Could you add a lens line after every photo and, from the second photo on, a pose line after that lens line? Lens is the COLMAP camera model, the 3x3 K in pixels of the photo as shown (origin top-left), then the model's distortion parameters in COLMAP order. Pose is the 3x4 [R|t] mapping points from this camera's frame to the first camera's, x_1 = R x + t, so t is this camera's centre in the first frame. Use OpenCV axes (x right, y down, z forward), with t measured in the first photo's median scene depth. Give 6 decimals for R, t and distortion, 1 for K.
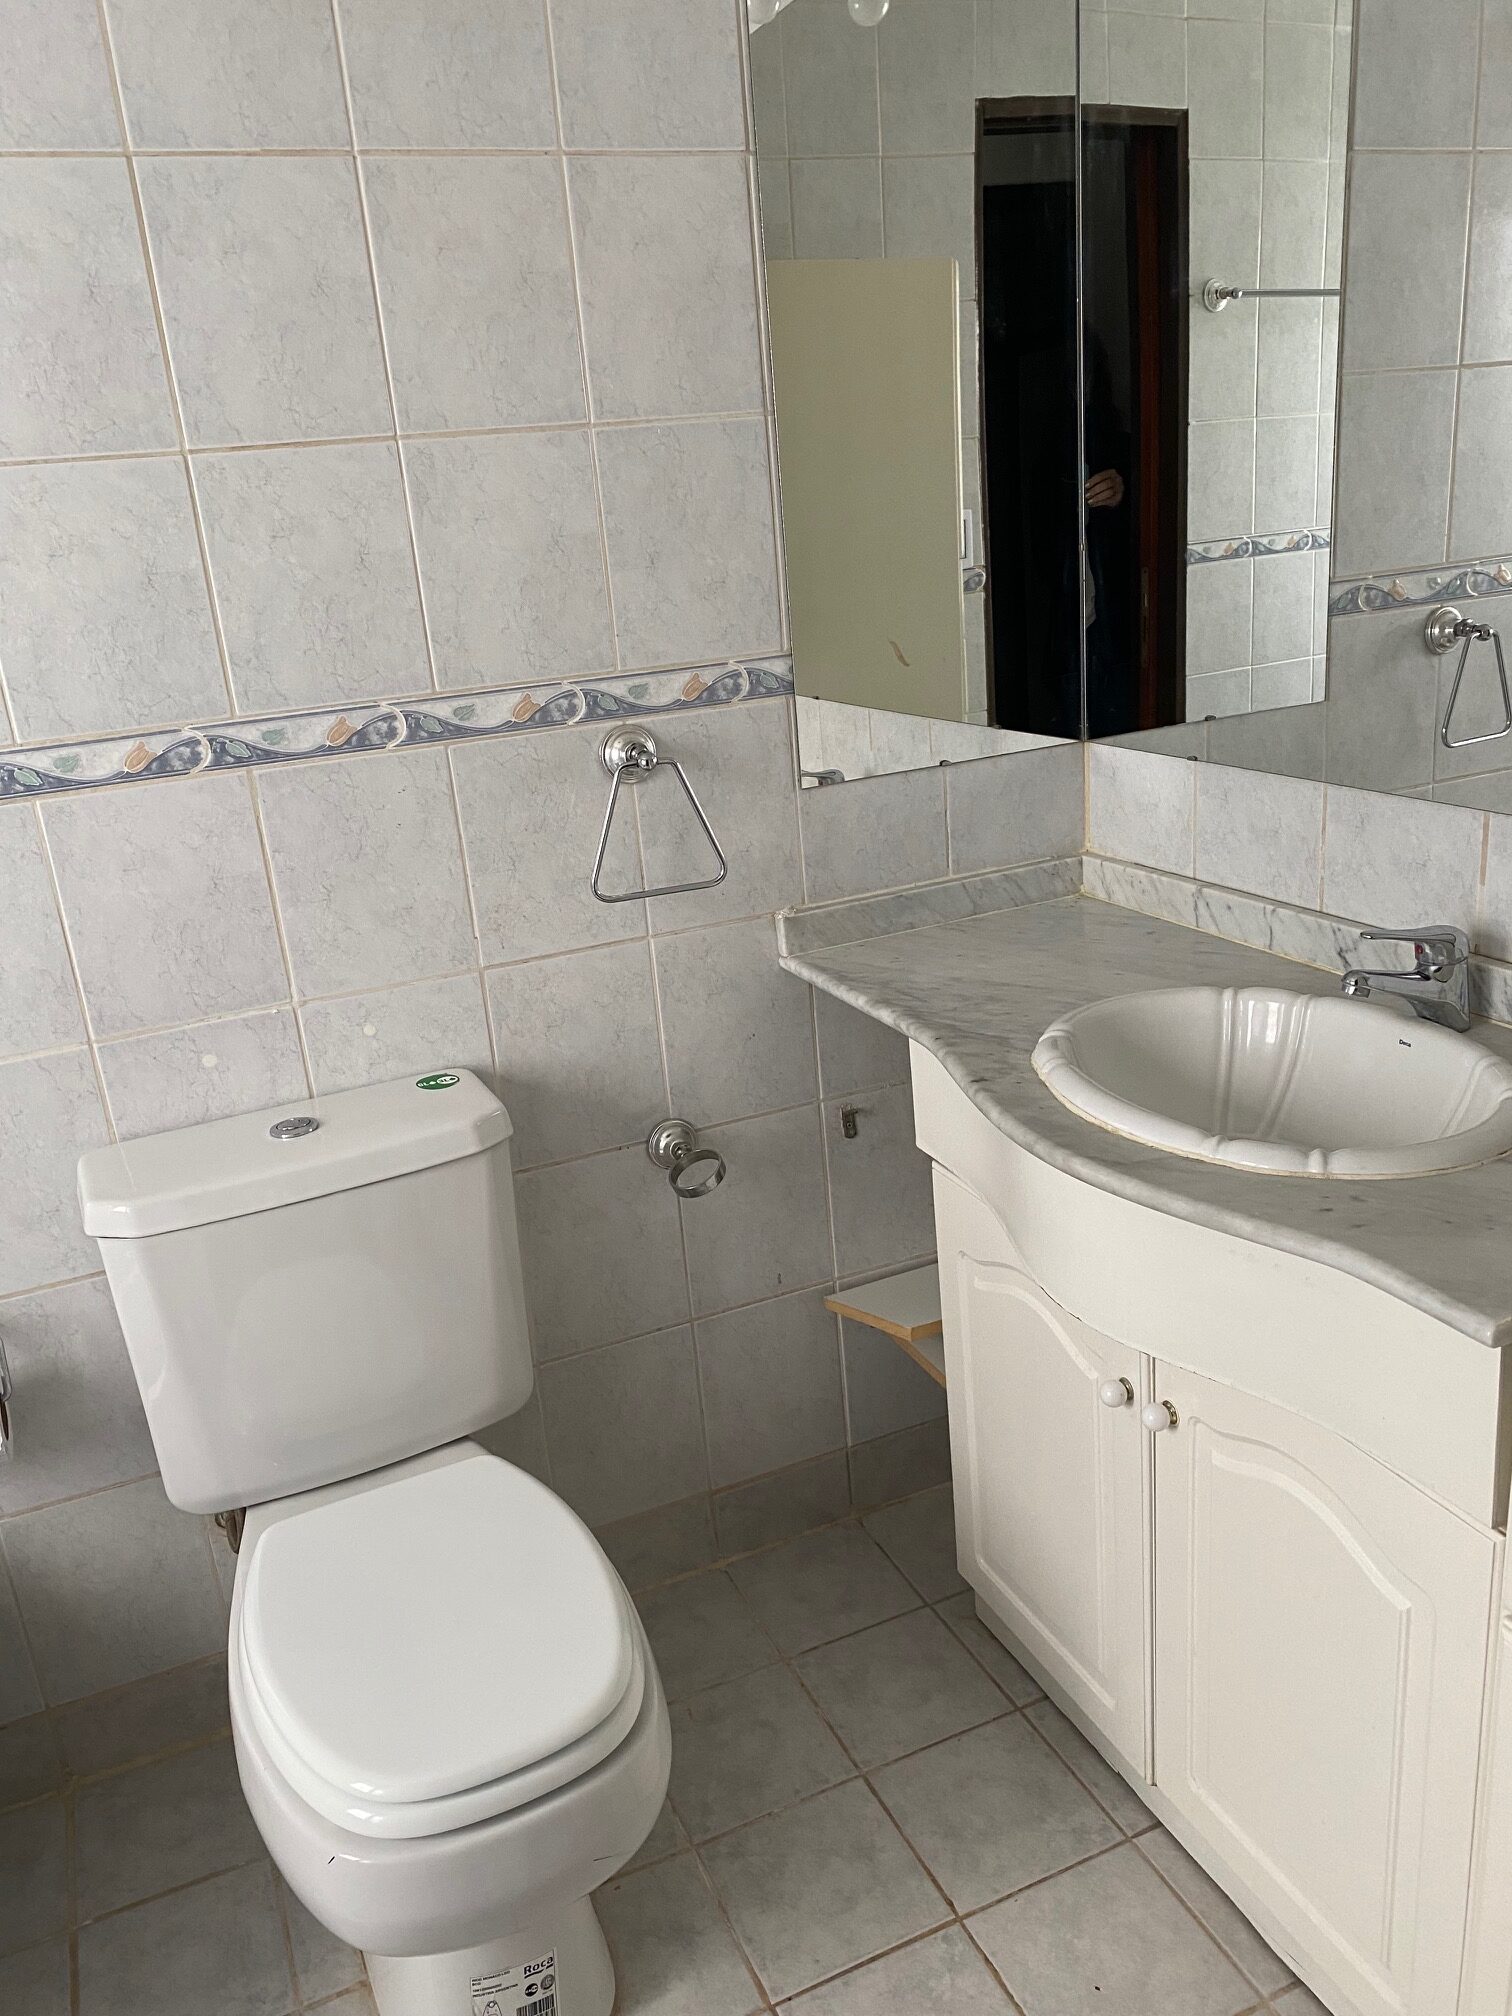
lens RADIAL K [[1546.7, 0, 741.2], [0, 1546.7, 995.8], [0, 0, 1]] dist [0.055692, -0.097007]
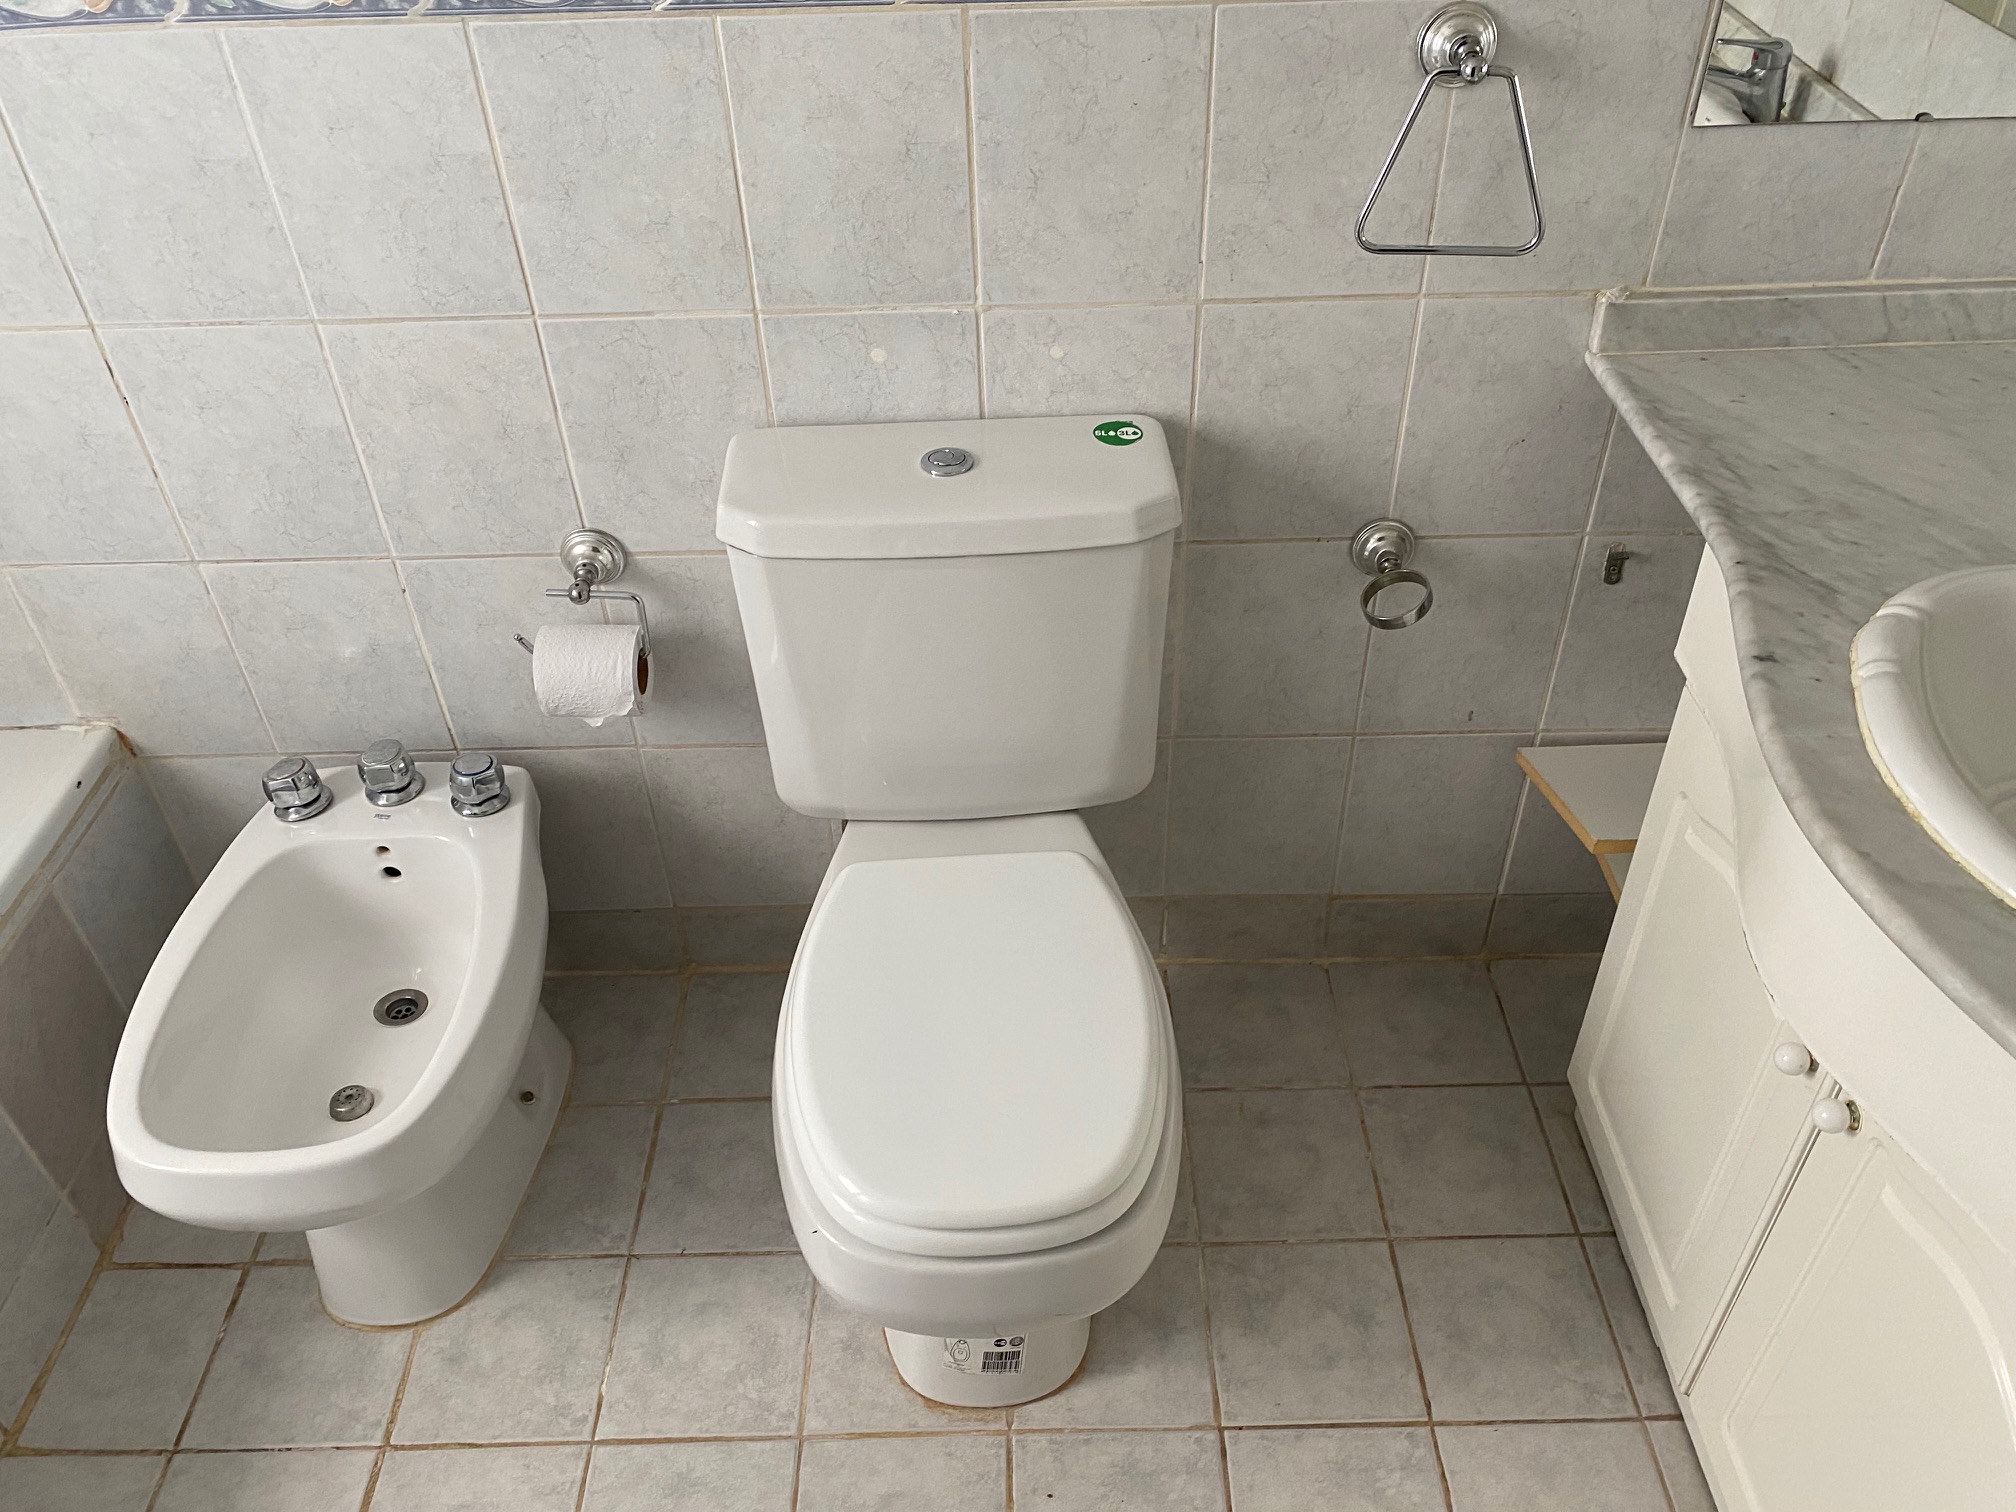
lens RADIAL K [[1546.7, 0, 1021.1], [0, 1546.7, 741.8], [0, 0, 1]] dist [0.055692, -0.097007]
pose [[0.919267, 0.294844, -0.260797, 0.028040], [-0.164469, 0.889627, 0.426044, -0.149315], [0.357628, -0.348755, 0.866298, 0.182427]]
